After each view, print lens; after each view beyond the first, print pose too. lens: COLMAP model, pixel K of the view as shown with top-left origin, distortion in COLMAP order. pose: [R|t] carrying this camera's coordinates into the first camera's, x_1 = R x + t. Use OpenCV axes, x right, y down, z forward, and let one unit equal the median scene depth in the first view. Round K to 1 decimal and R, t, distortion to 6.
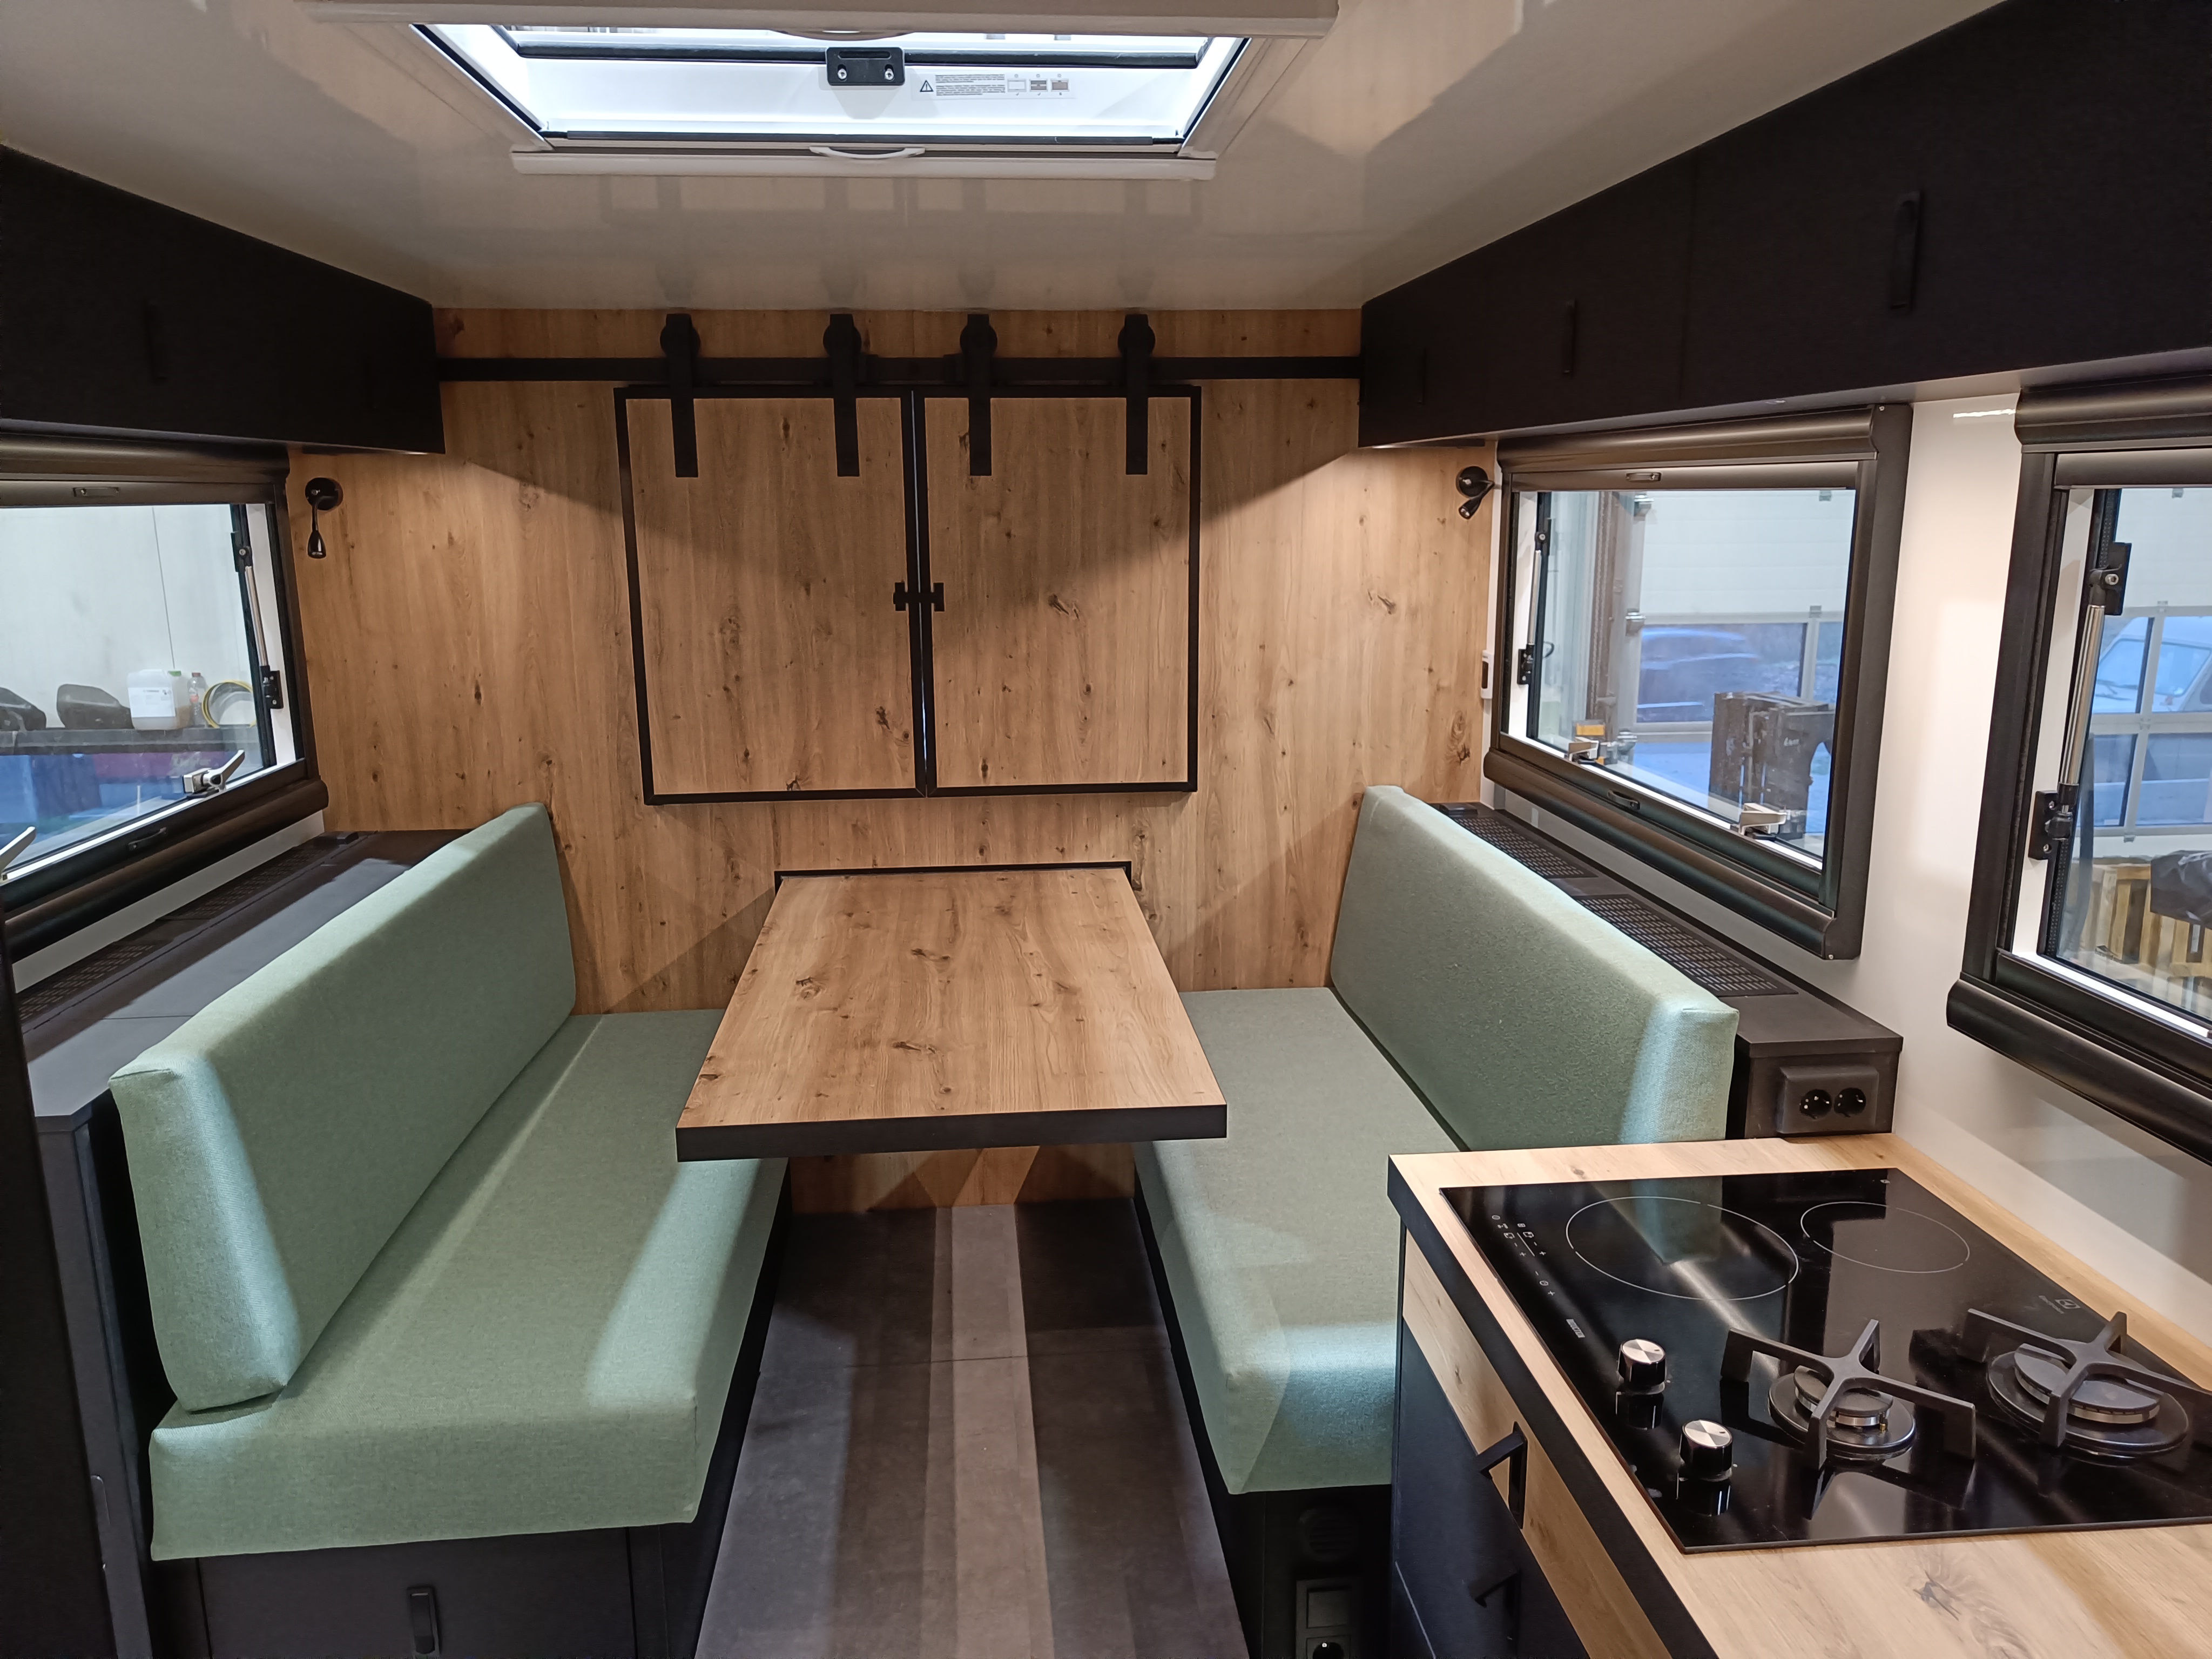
lens RADIAL K [[1559.6, 0, 1062.9], [0, 1559.6, 831.9], [0, 0, 1]] dist [0.013864, 0.009074]
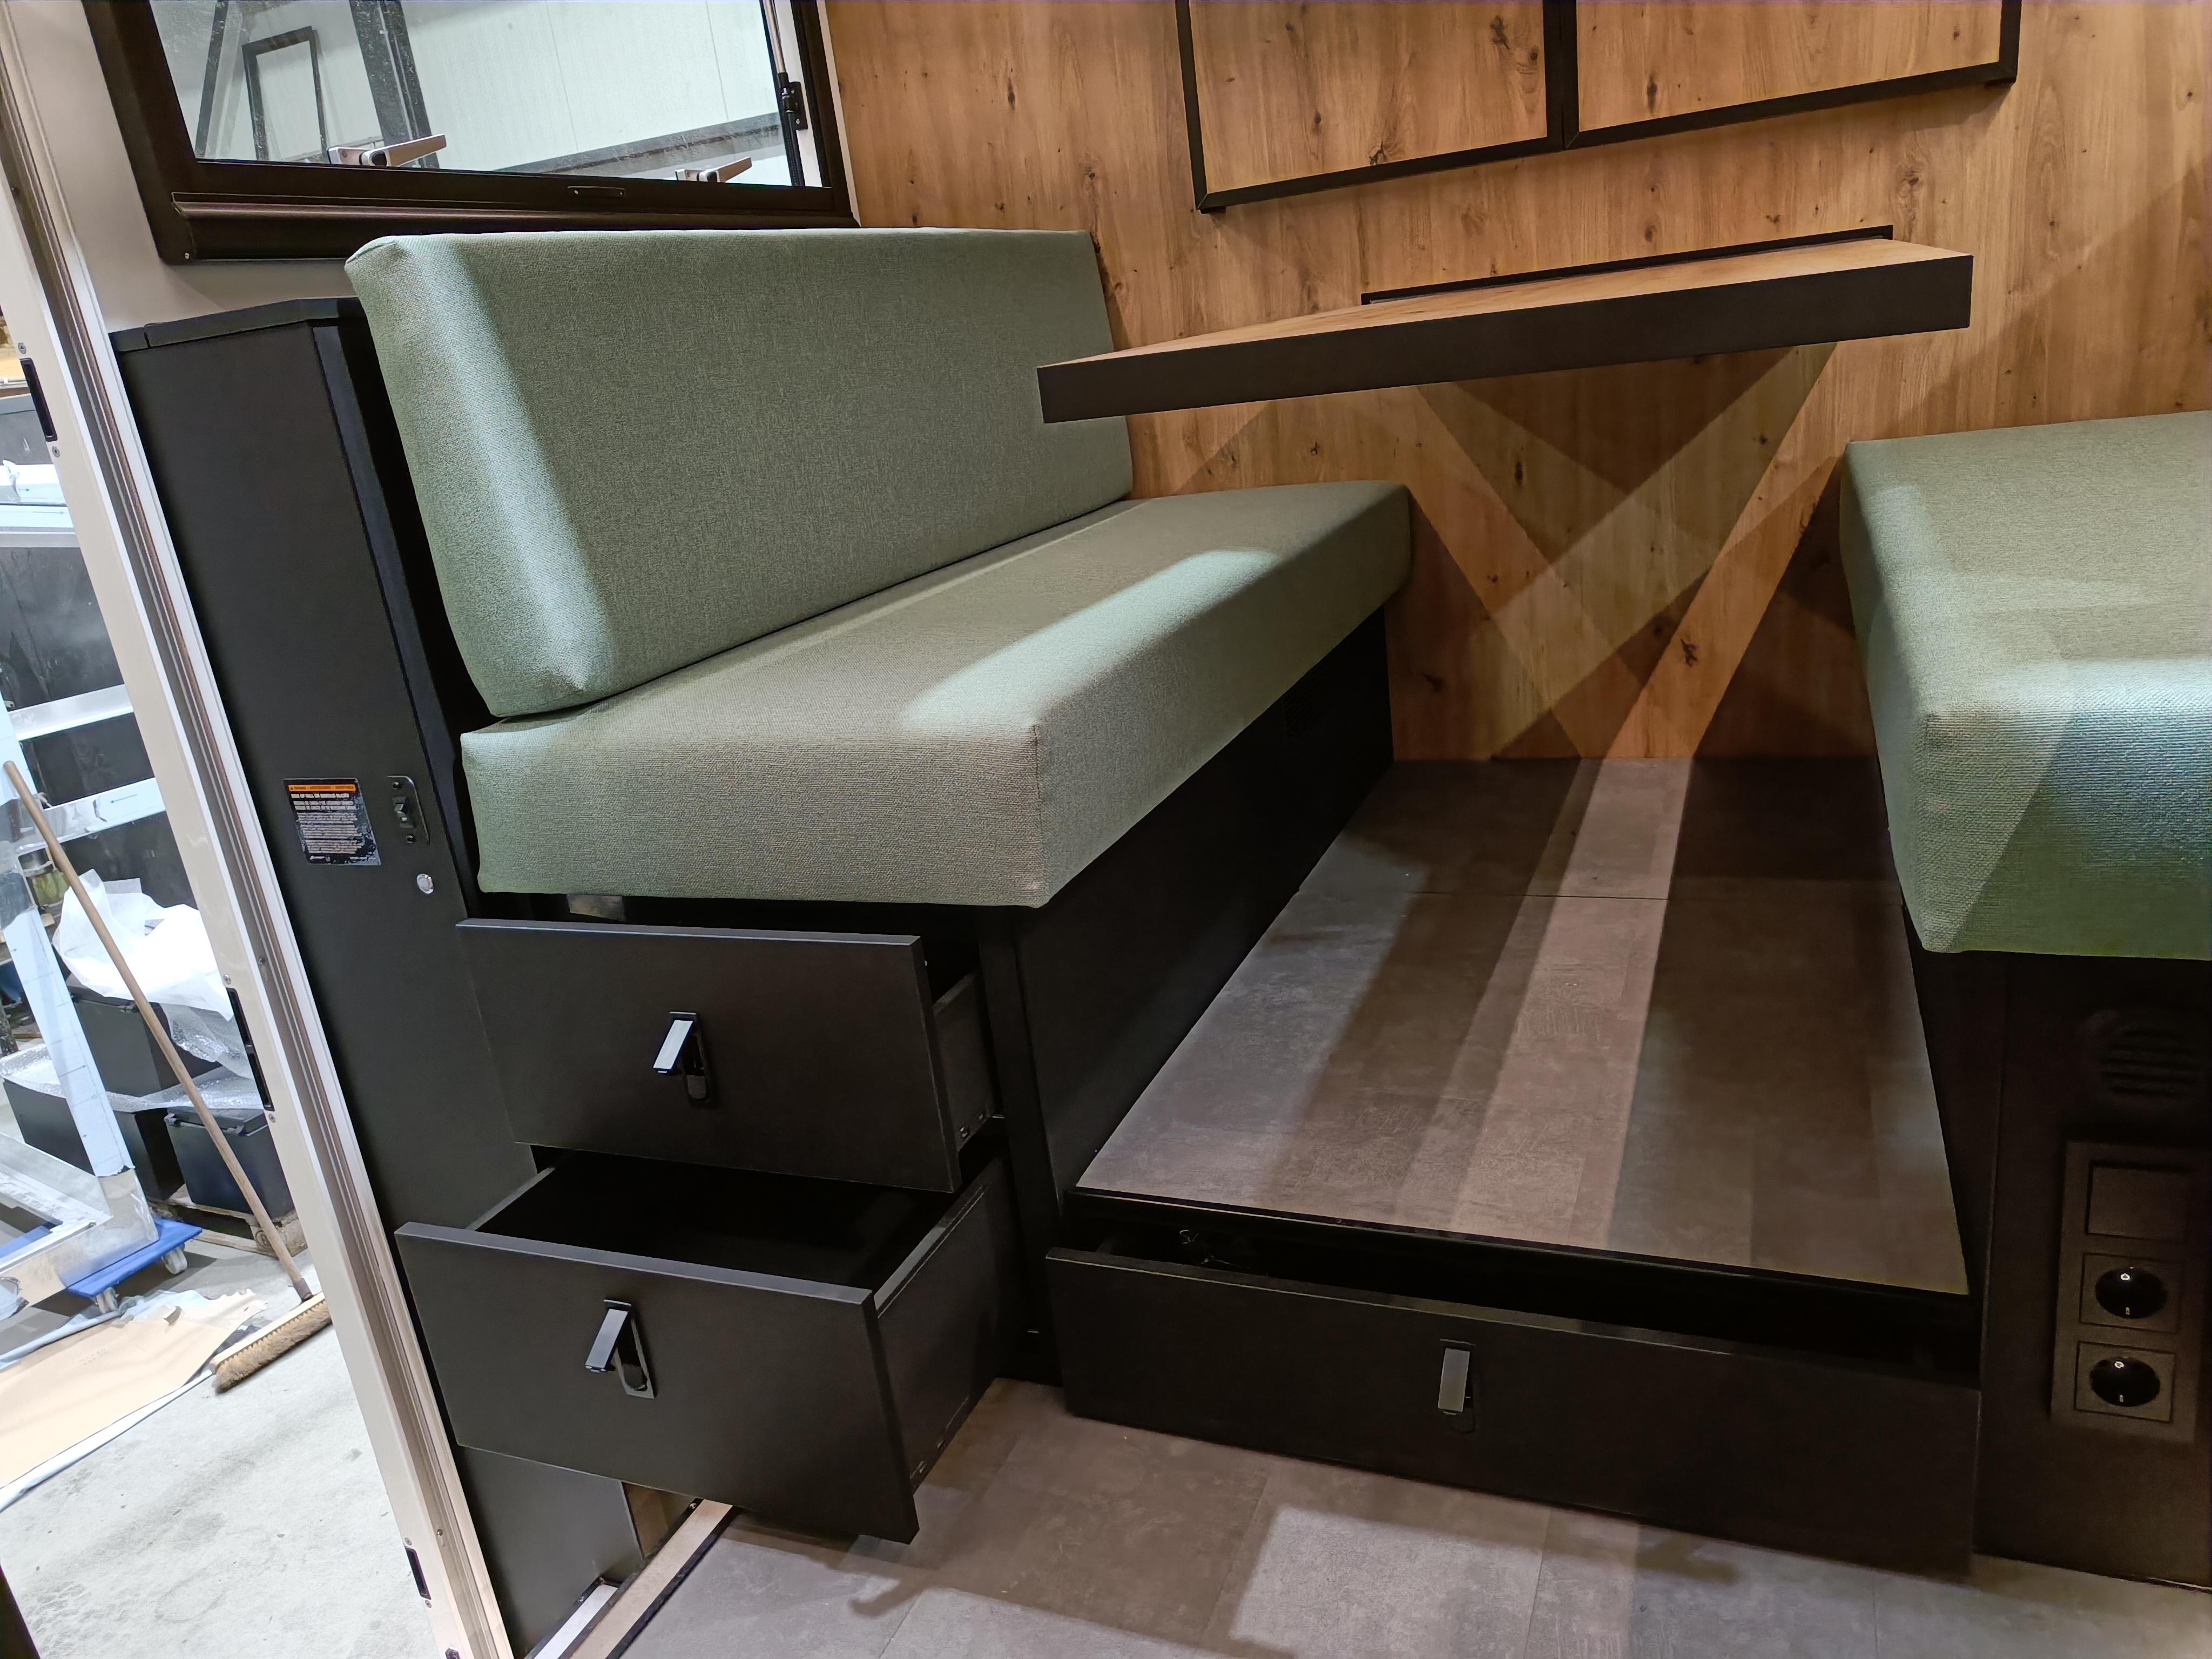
lens RADIAL K [[1559.6, 0, 1064.8], [0, 1559.6, 790.0], [0, 0, 1]] dist [0.013864, 0.009074]
pose [[0.883607, 0.043594, -0.466195, 0.075902], [0.011506, 0.993334, 0.114695, 0.244071], [0.468087, -0.106710, 0.877216, 0.316948]]
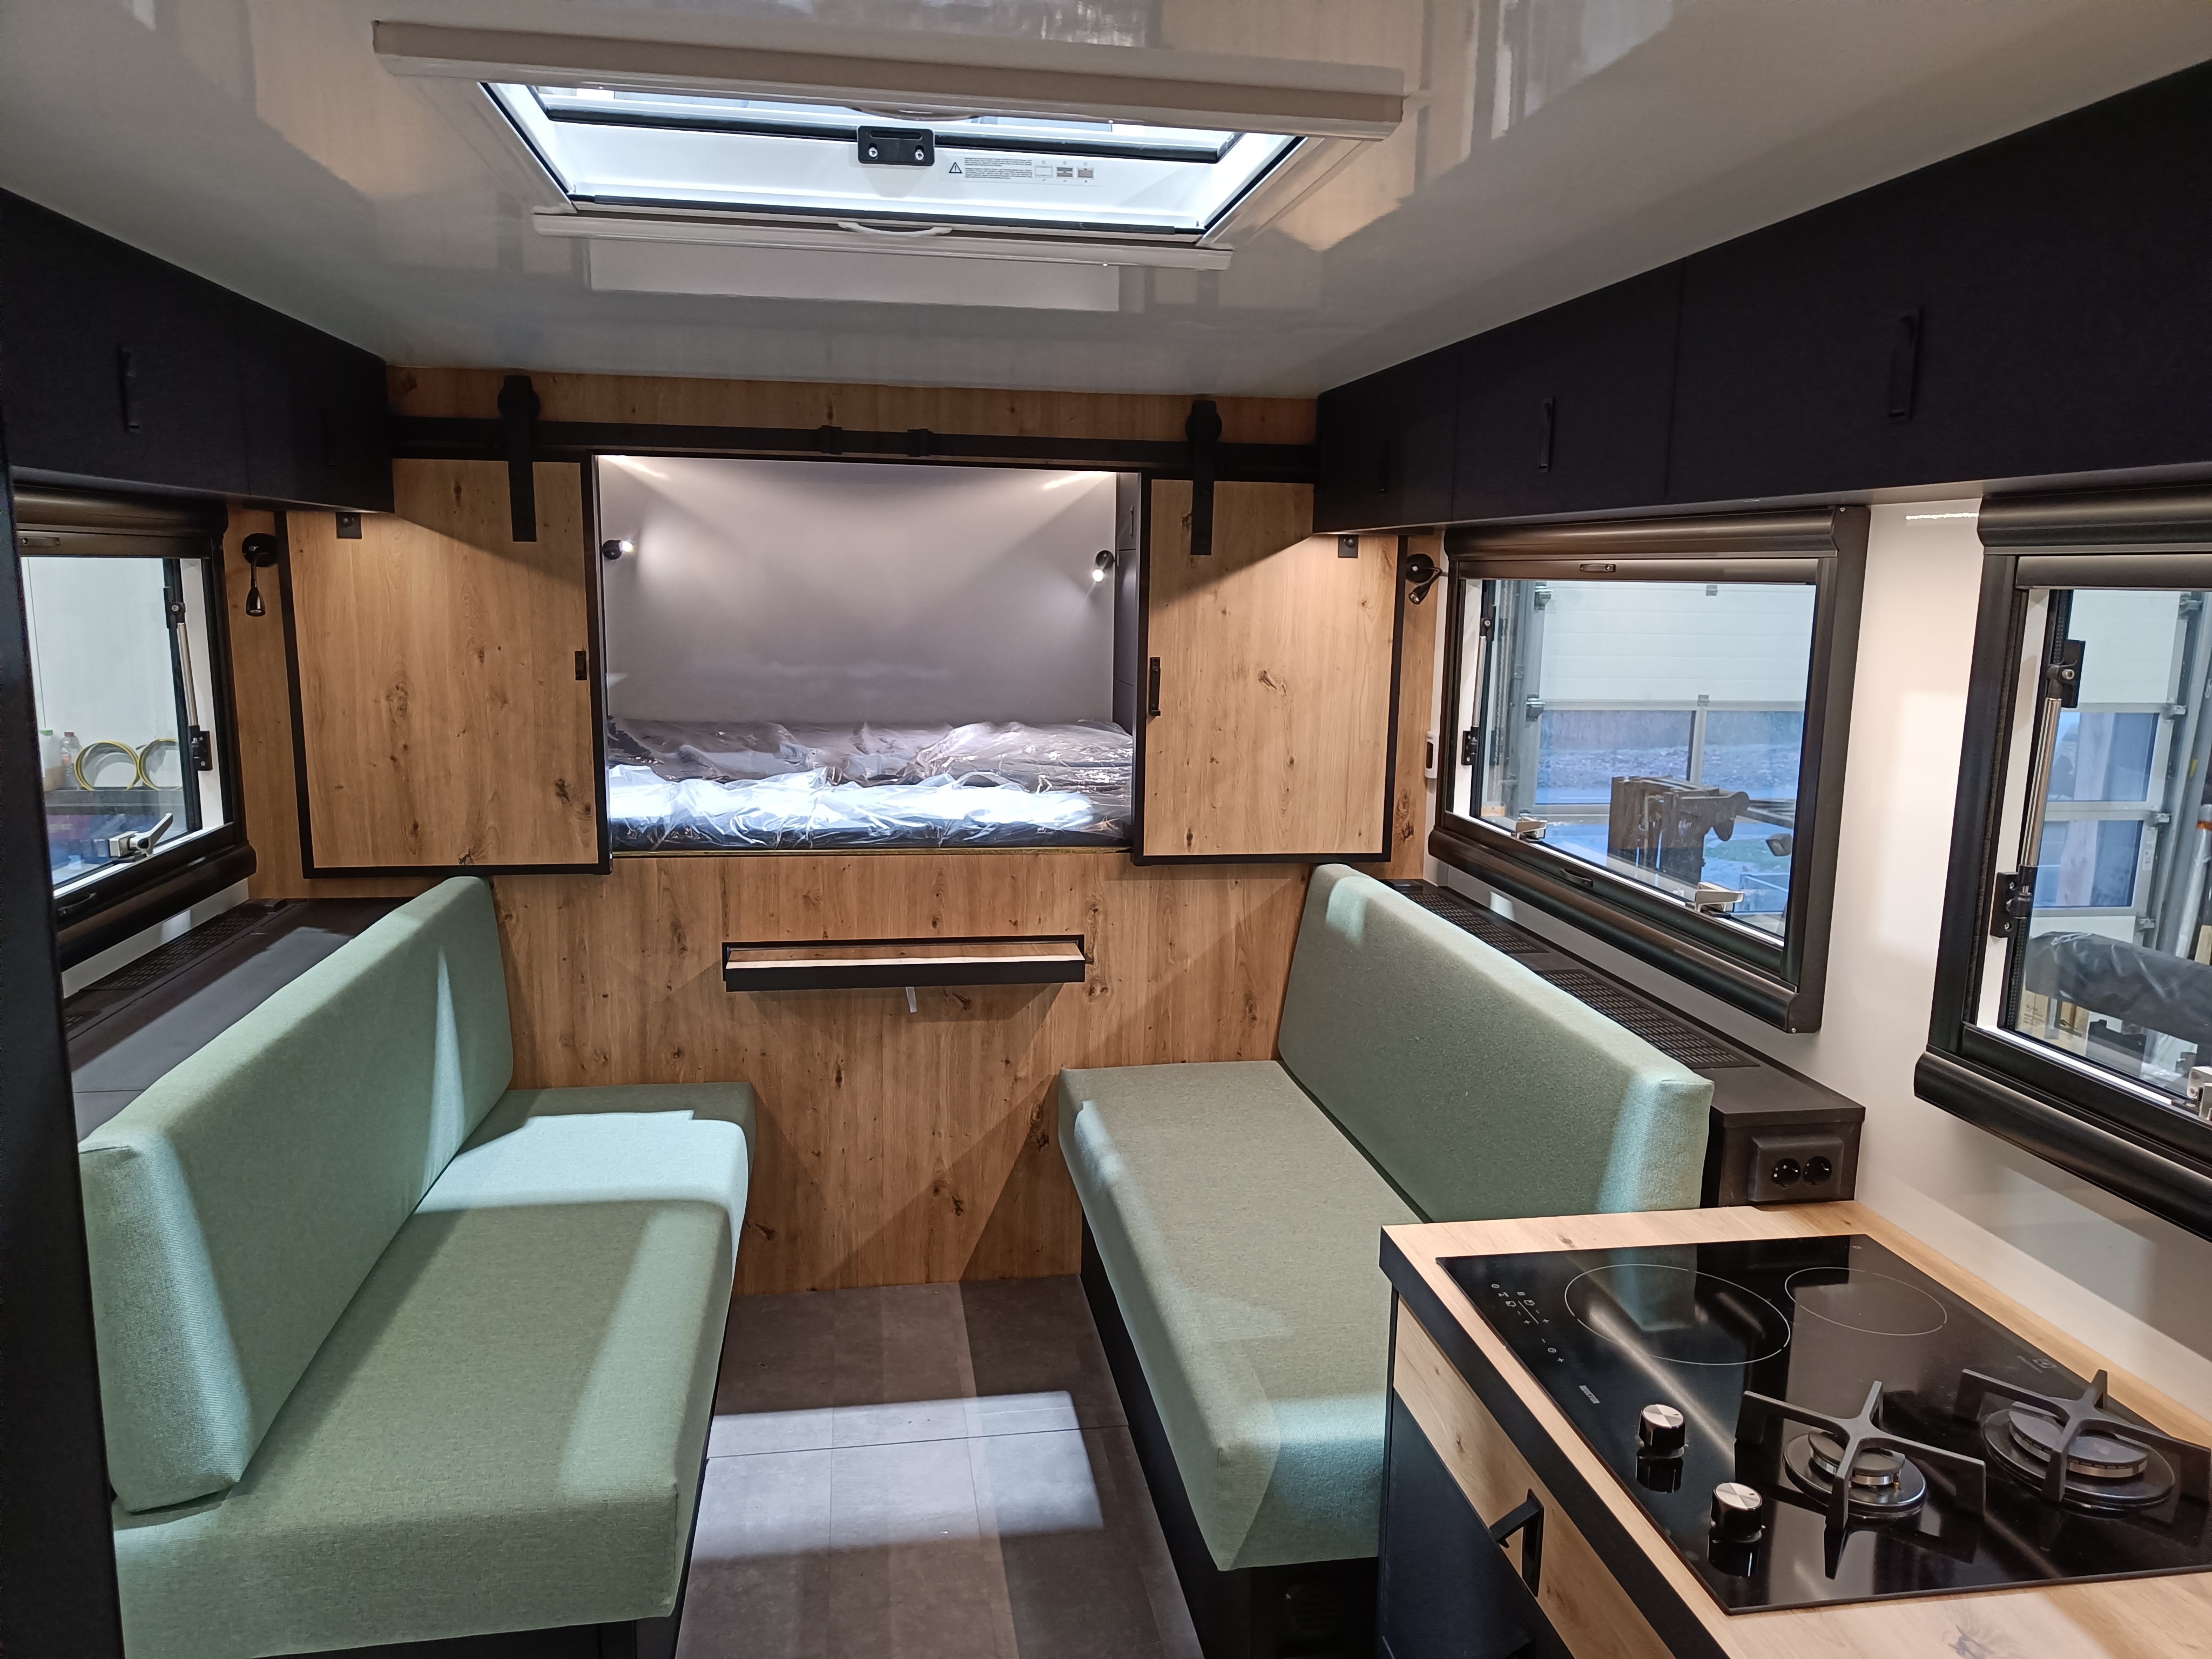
lens RADIAL K [[1559.6, 0, 1085.1], [0, 1559.6, 850.3], [0, 0, 1]] dist [0.013864, 0.009074]
pose [[0.996727, 0.010594, 0.080139, -0.050381], [-0.007710, 0.999314, -0.036215, 0.001280], [-0.080468, 0.035478, 0.996126, -0.001129]]
